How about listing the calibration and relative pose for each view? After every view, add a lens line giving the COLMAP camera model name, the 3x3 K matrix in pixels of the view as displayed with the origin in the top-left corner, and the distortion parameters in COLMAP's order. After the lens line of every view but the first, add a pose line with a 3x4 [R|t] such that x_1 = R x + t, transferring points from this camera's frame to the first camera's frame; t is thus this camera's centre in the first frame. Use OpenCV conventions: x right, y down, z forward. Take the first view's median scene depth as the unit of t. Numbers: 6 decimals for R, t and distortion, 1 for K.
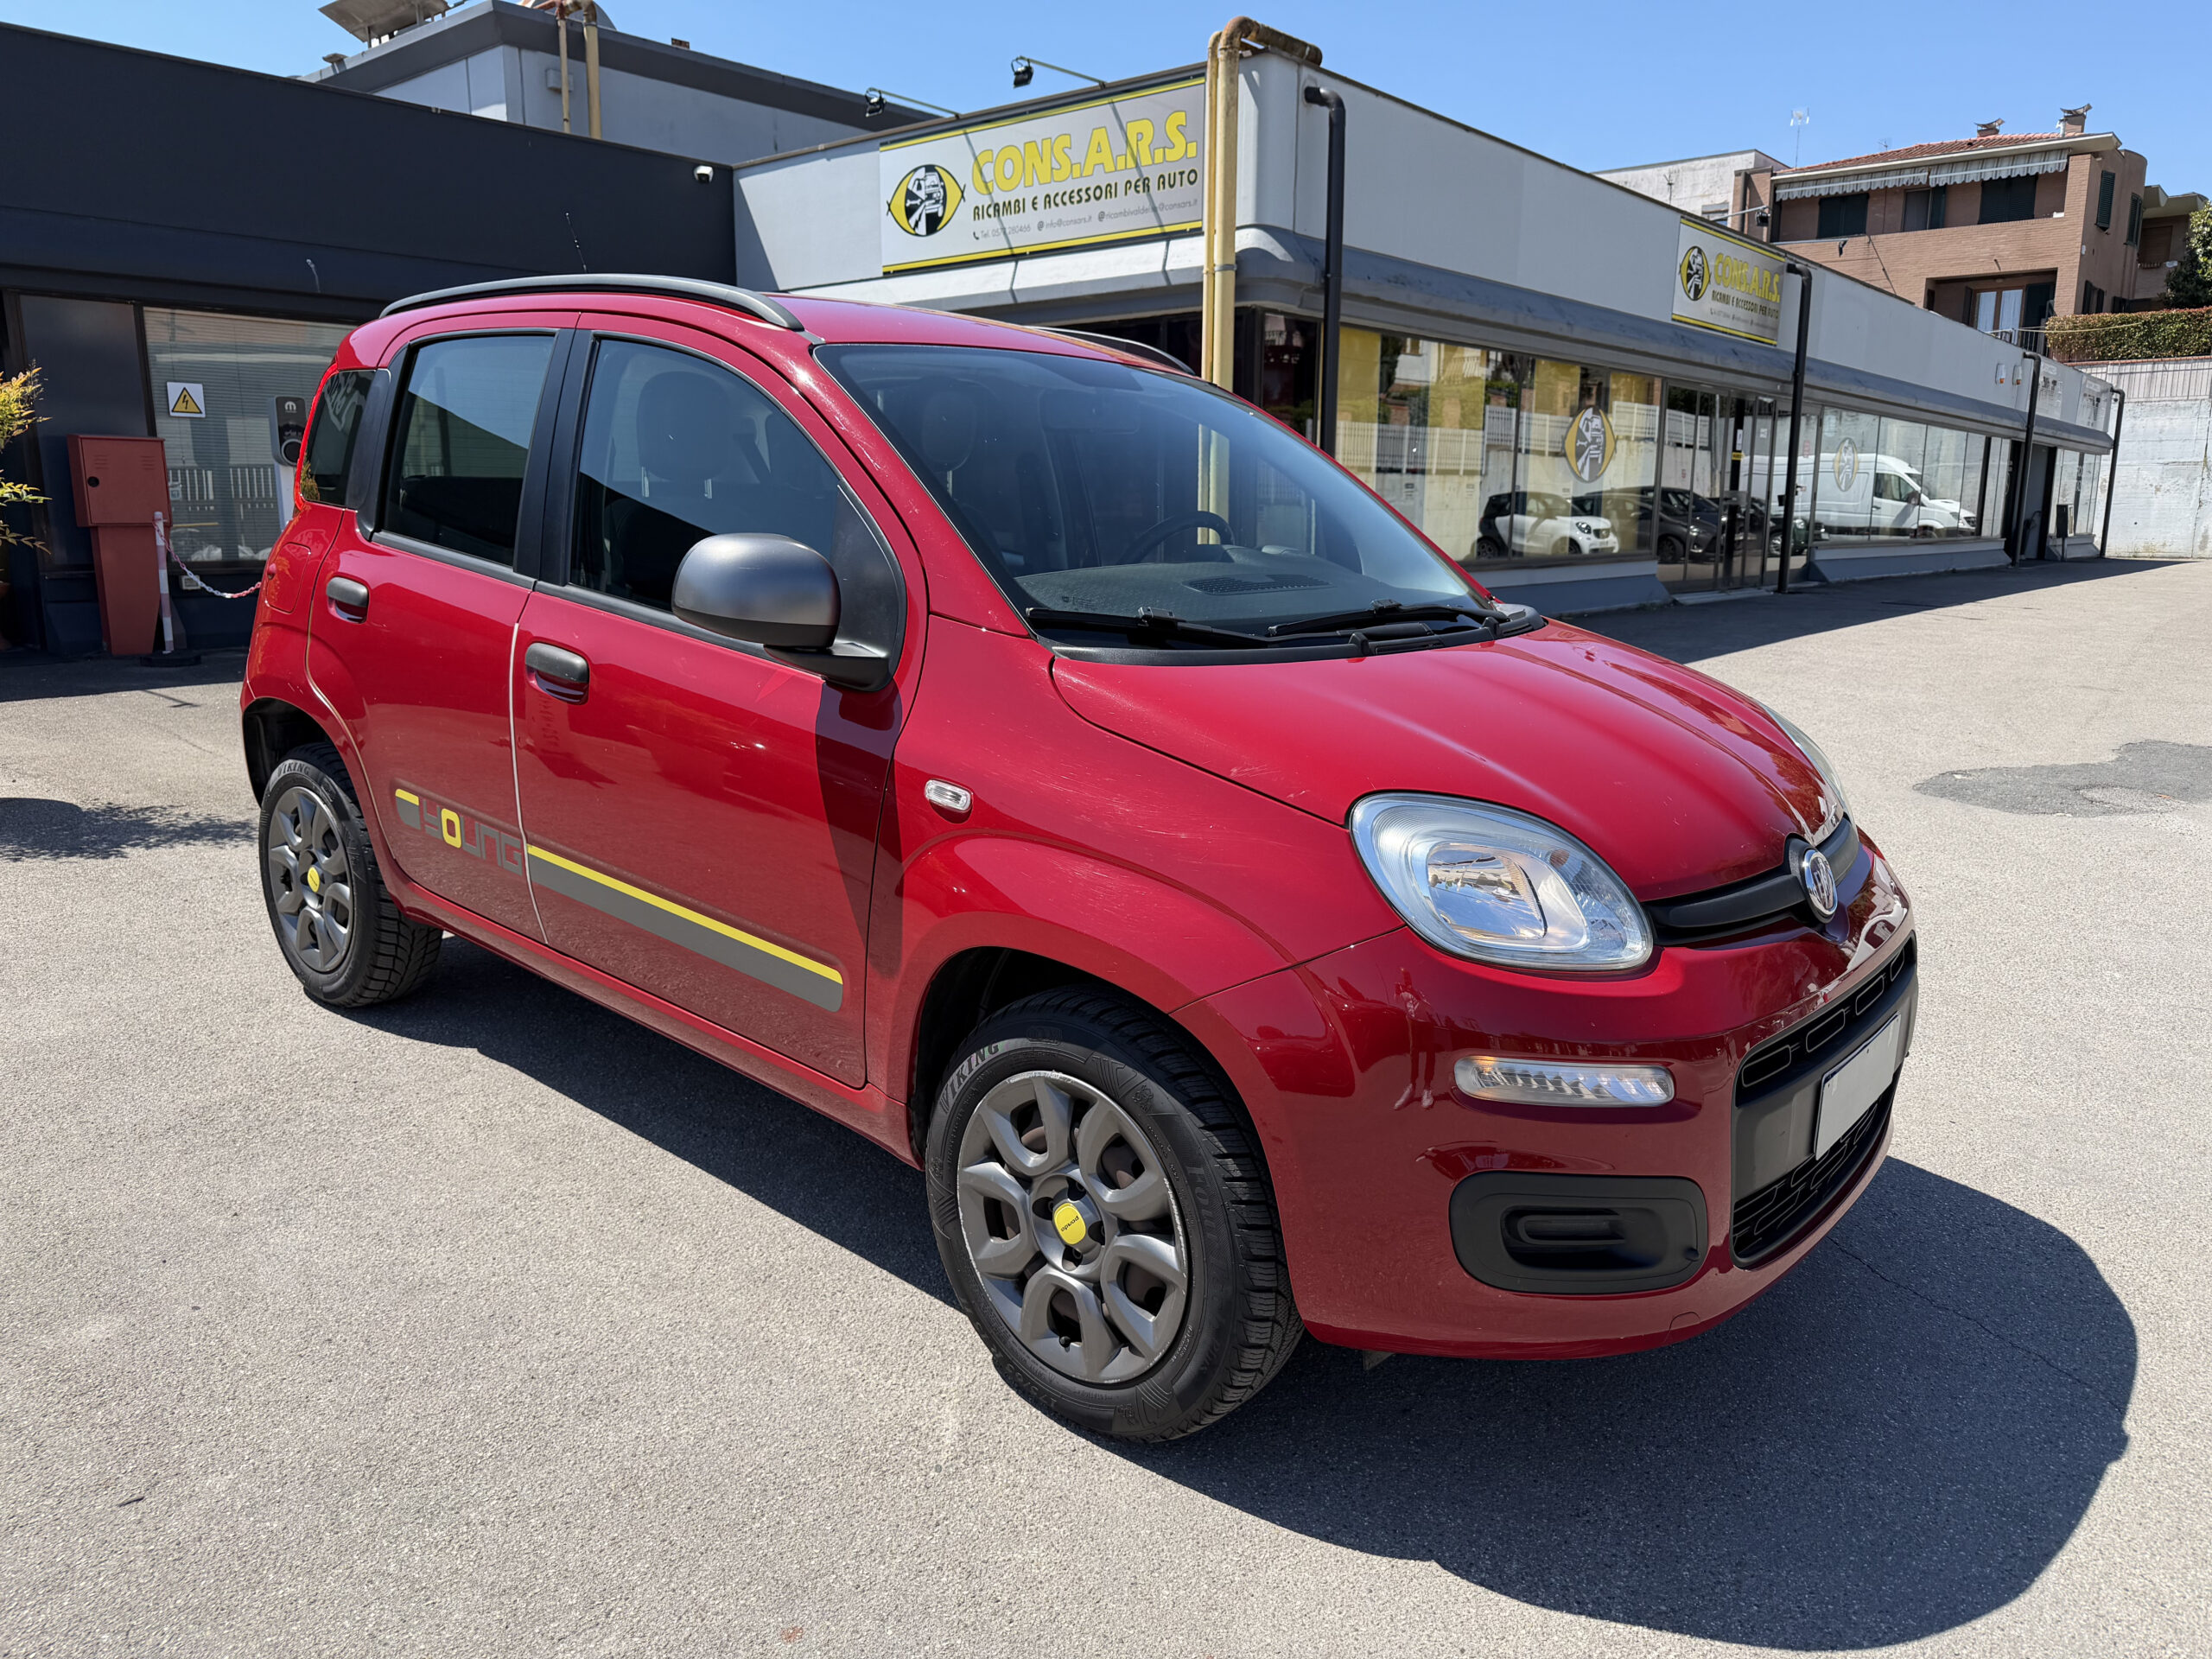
lens RADIAL K [[1529.5, 0, 1010.9], [0, 1529.5, 822.9], [0, 0, 1]] dist [0.006279, -0.010128]
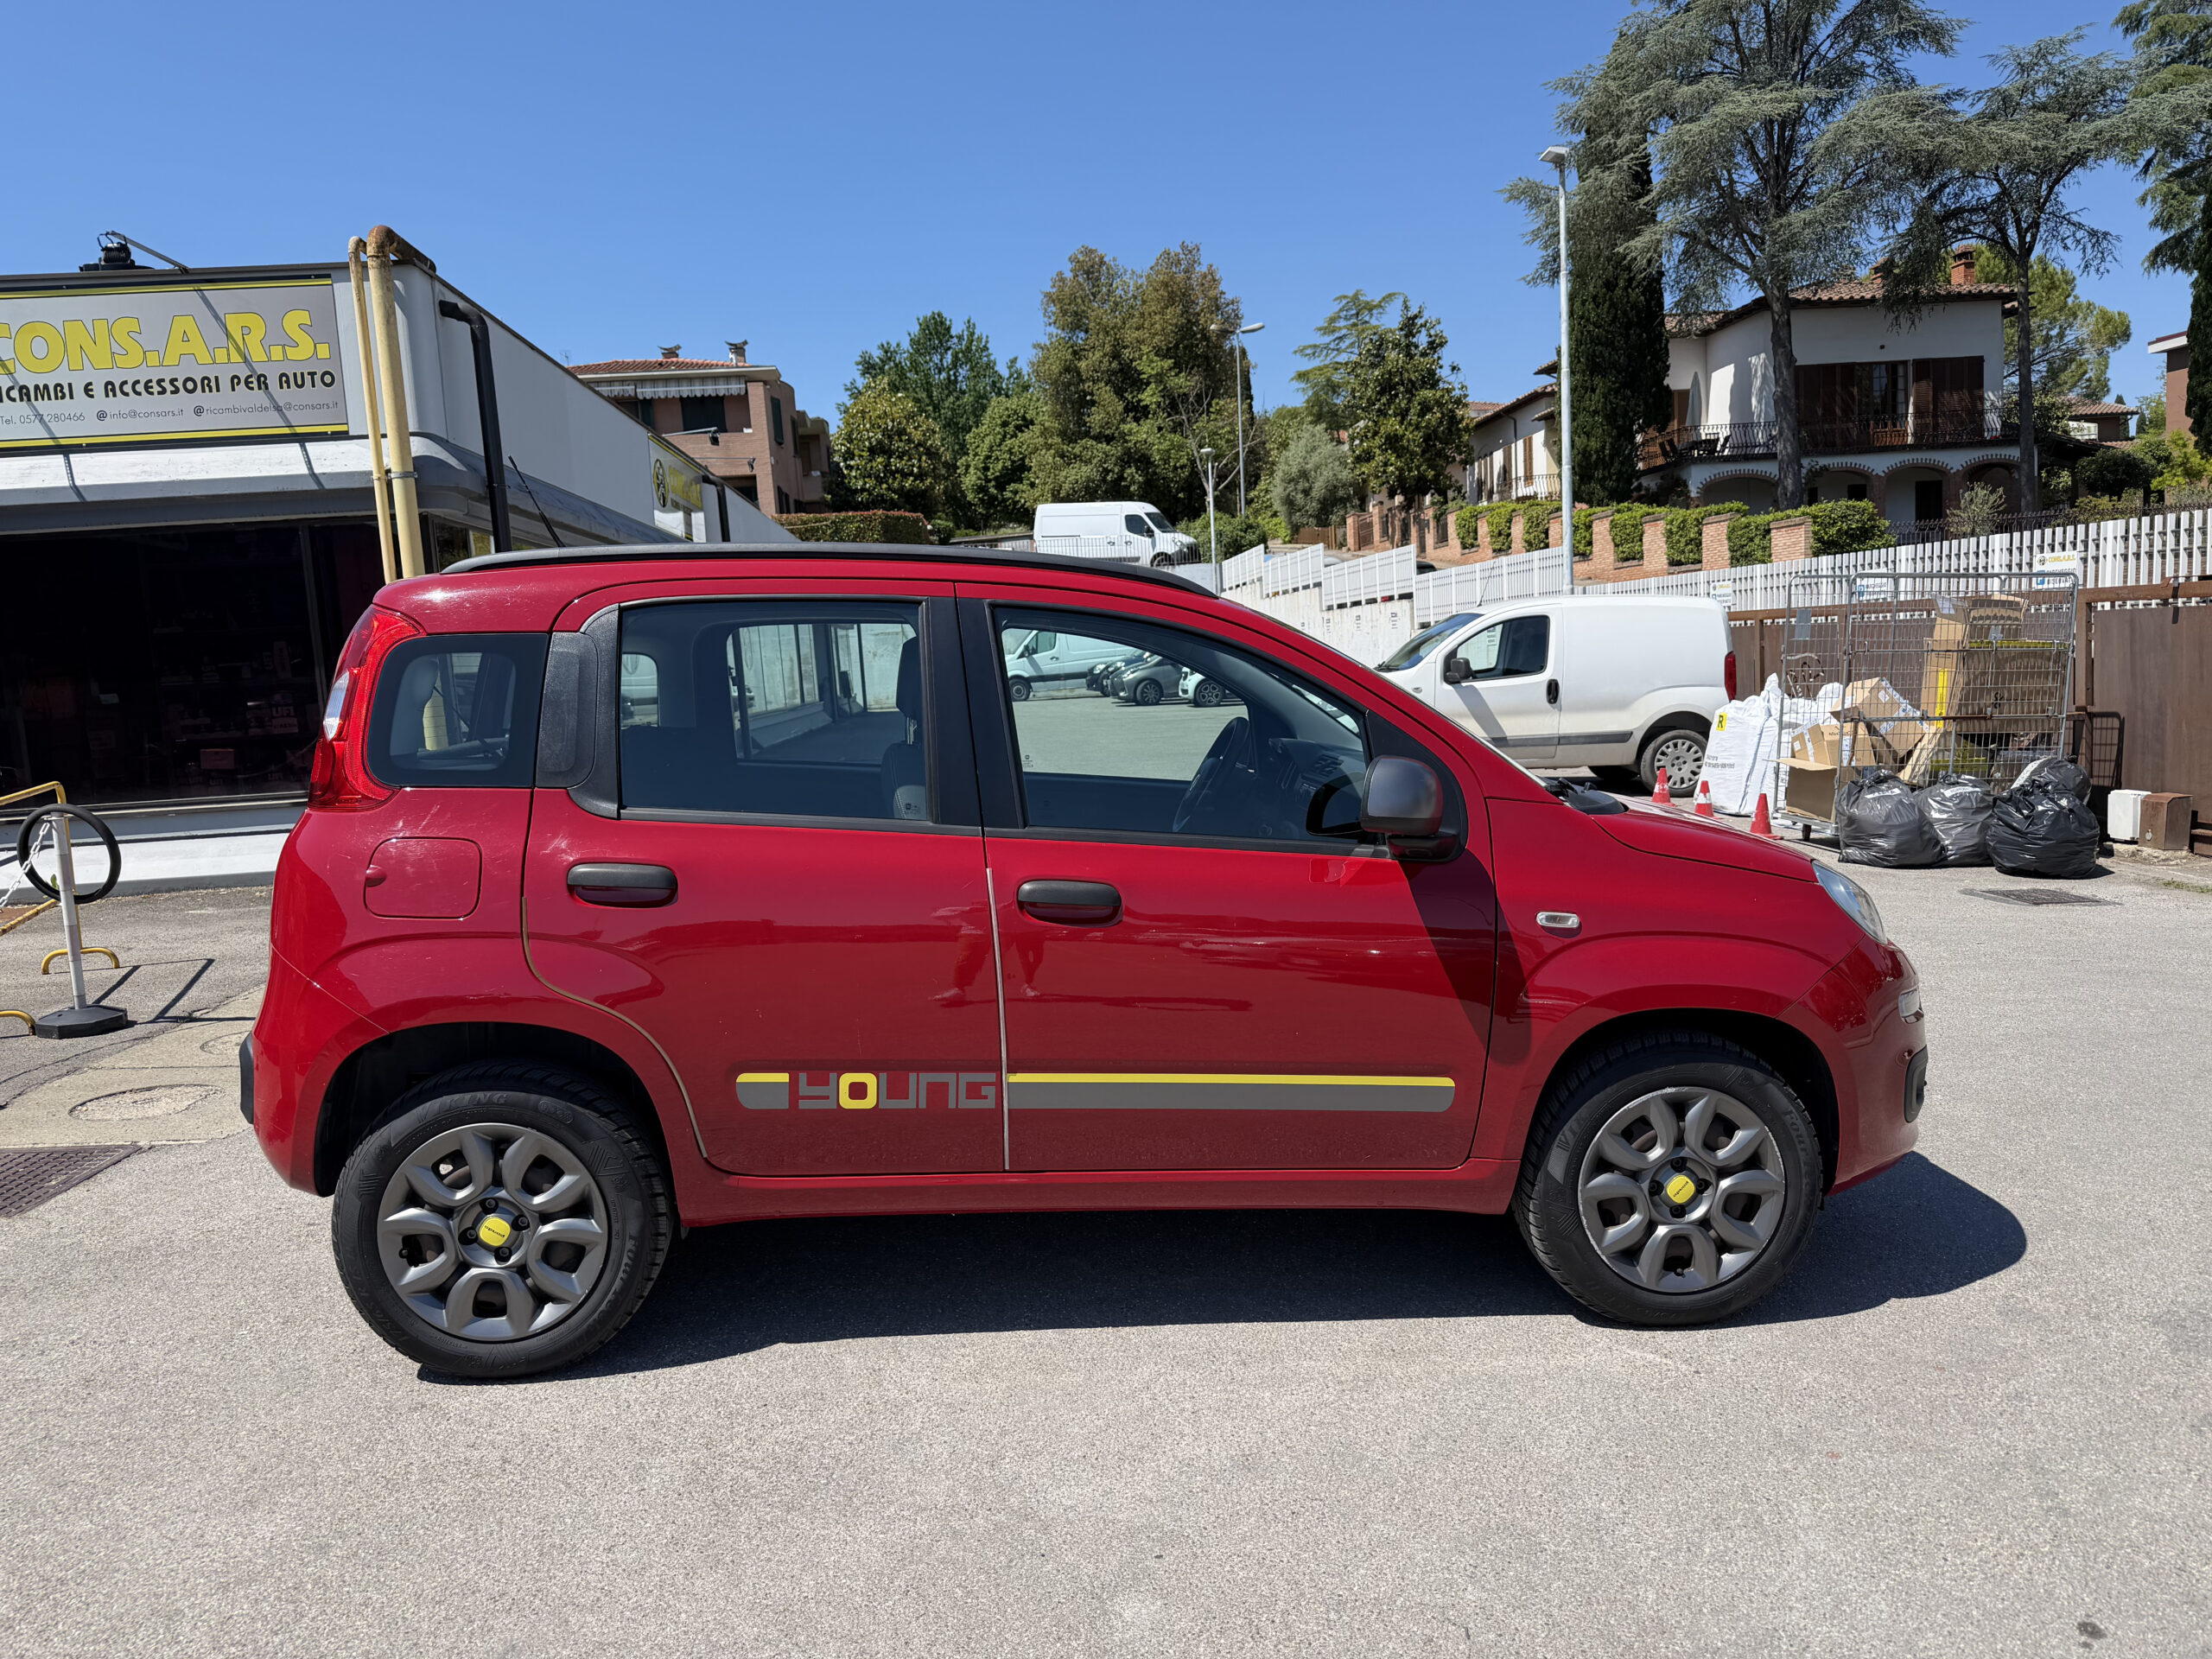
lens RADIAL K [[1532.8, 0, 1106.0], [0, 1532.8, 829.5], [0, 0, 1]] dist [0.049734, -0.072671]
pose [[0.714861, -0.122655, 0.688426, -0.202005], [0.200251, 0.979172, -0.033485, -0.021368], [-0.669980, 0.161795, 0.724534, 0.033890]]
